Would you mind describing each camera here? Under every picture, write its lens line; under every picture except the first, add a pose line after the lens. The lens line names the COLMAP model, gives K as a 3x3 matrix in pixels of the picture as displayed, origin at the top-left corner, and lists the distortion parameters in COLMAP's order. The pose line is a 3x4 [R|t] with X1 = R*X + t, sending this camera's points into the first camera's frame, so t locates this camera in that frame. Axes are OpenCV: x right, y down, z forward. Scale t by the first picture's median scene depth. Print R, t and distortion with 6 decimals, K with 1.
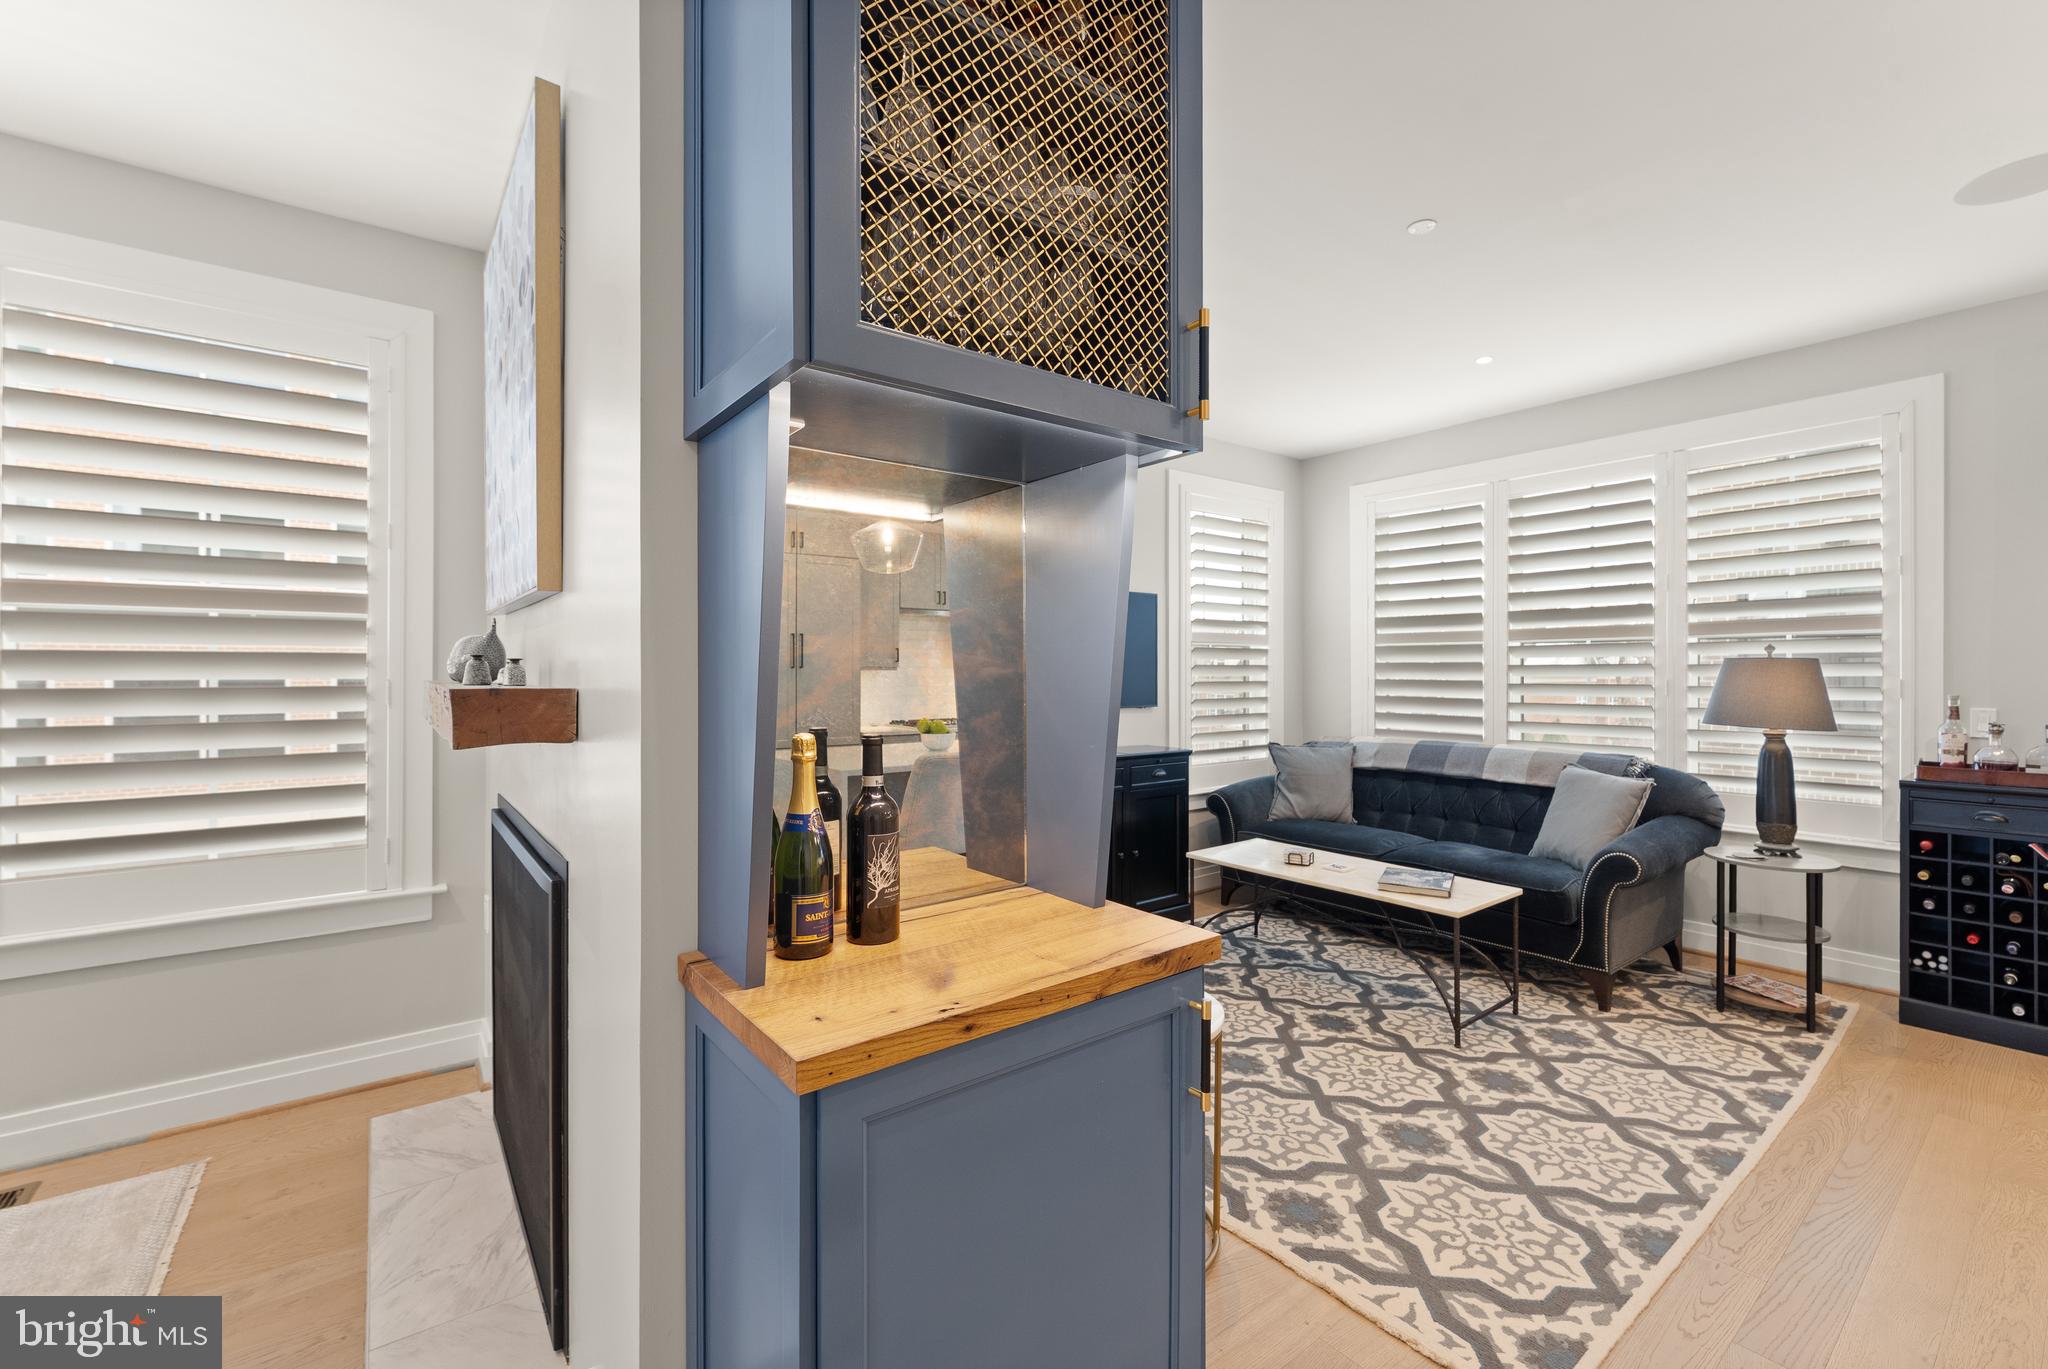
lens RADIAL K [[849.2, 0, 1029.4], [0, 849.2, 706.1], [0, 0, 1]] dist [0.000992, -0.000067]
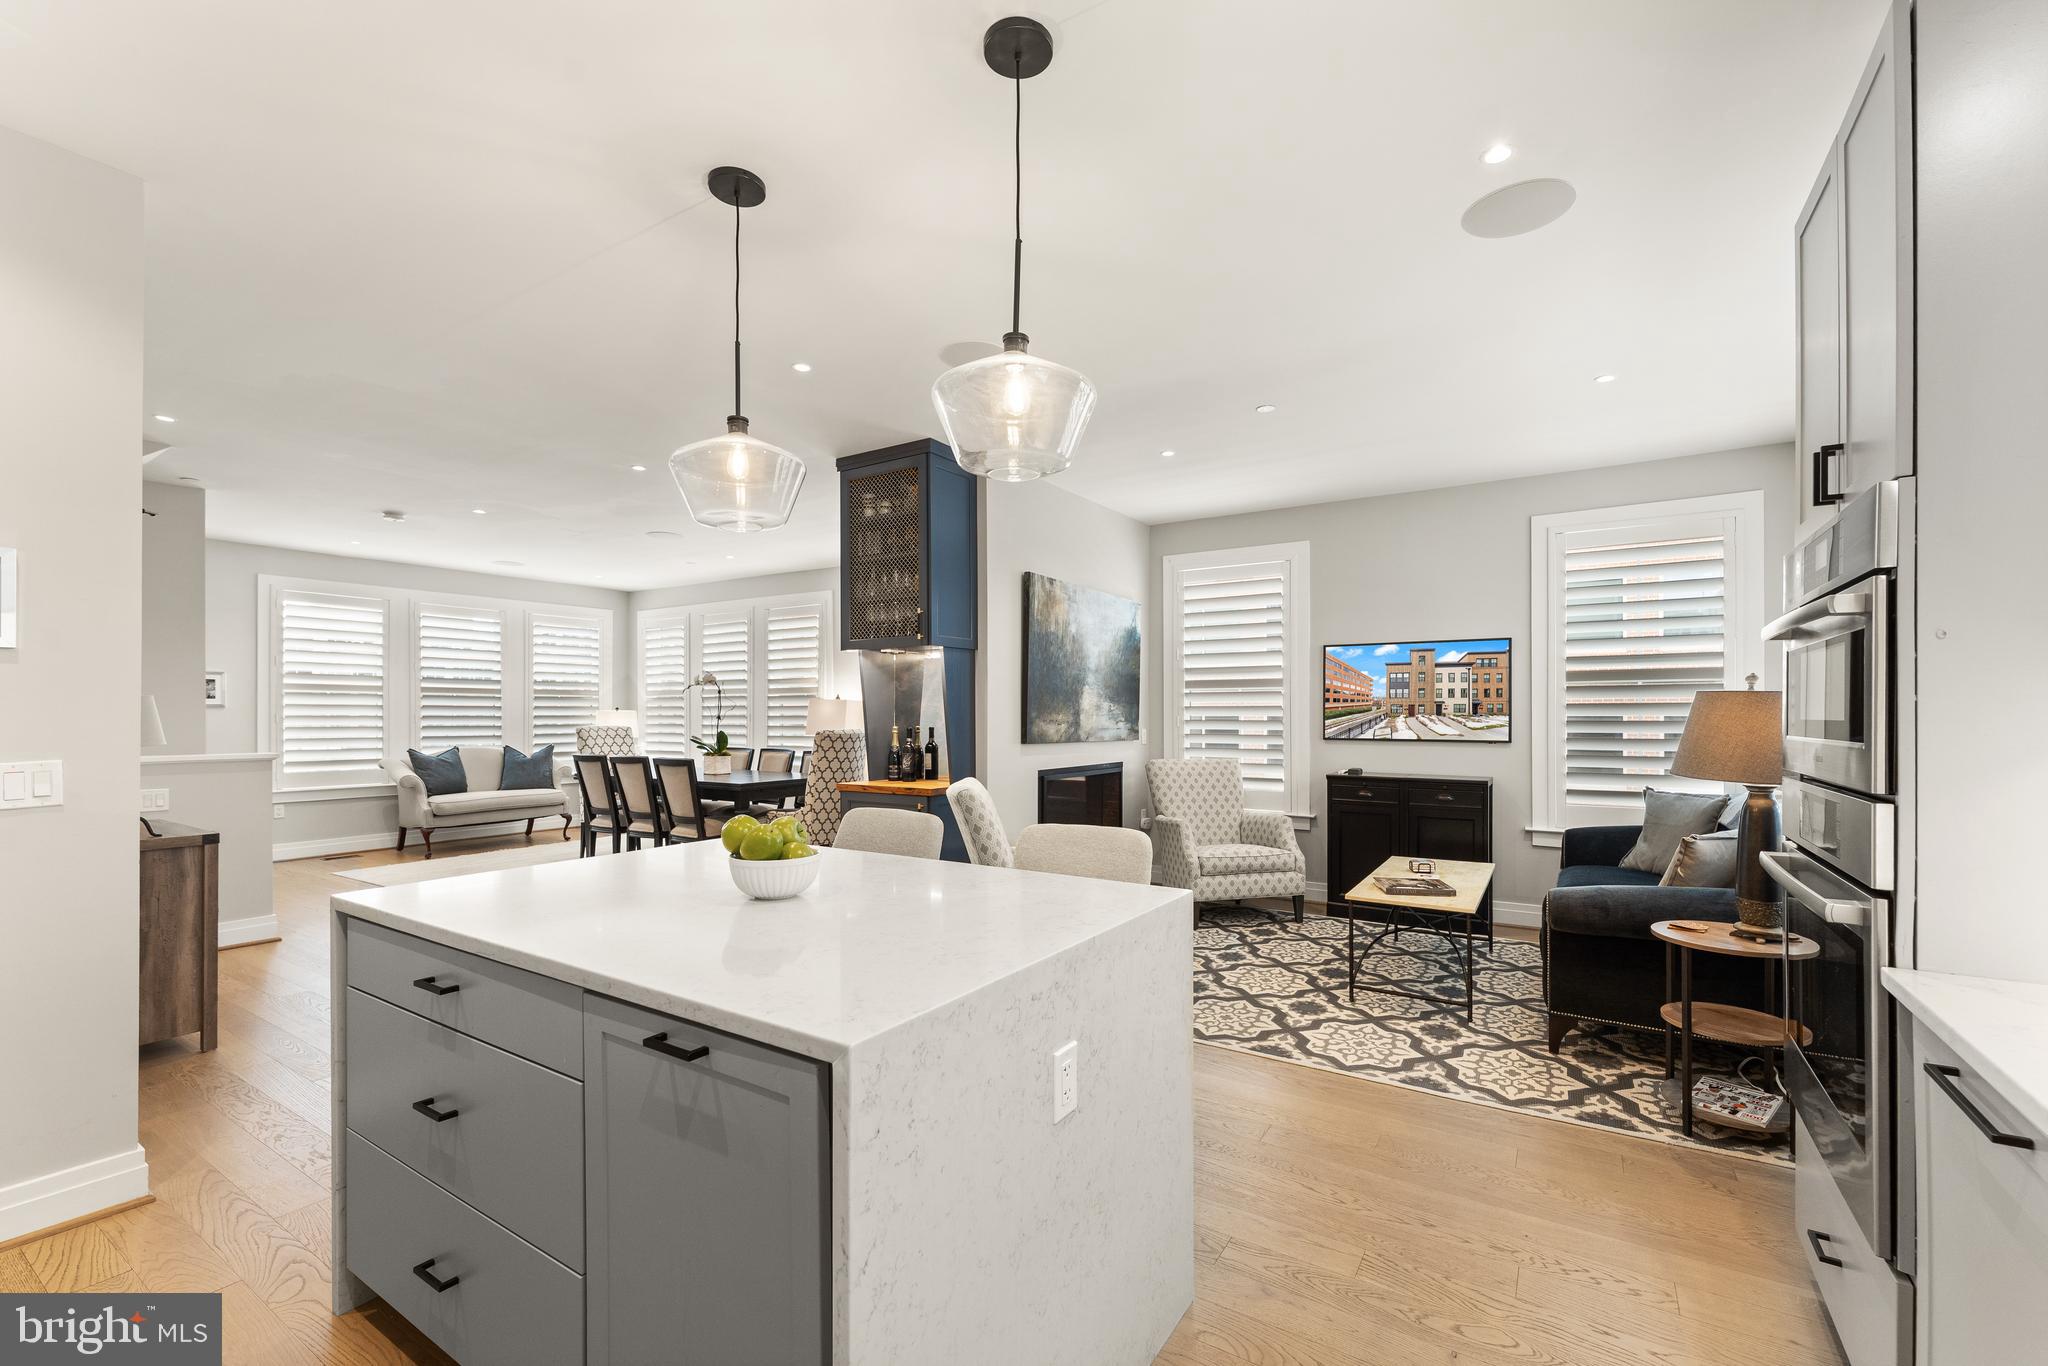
lens RADIAL K [[849.2, 0, 1029.4], [0, 849.2, 704.6], [0, 0, 1]] dist [0.000992, -0.000067]
pose [[0.336554, -0.009689, -0.941614, 1.766309], [-0.036583, 0.999058, -0.023356, -0.001531], [0.940953, 0.042308, 0.335883, 0.095369]]
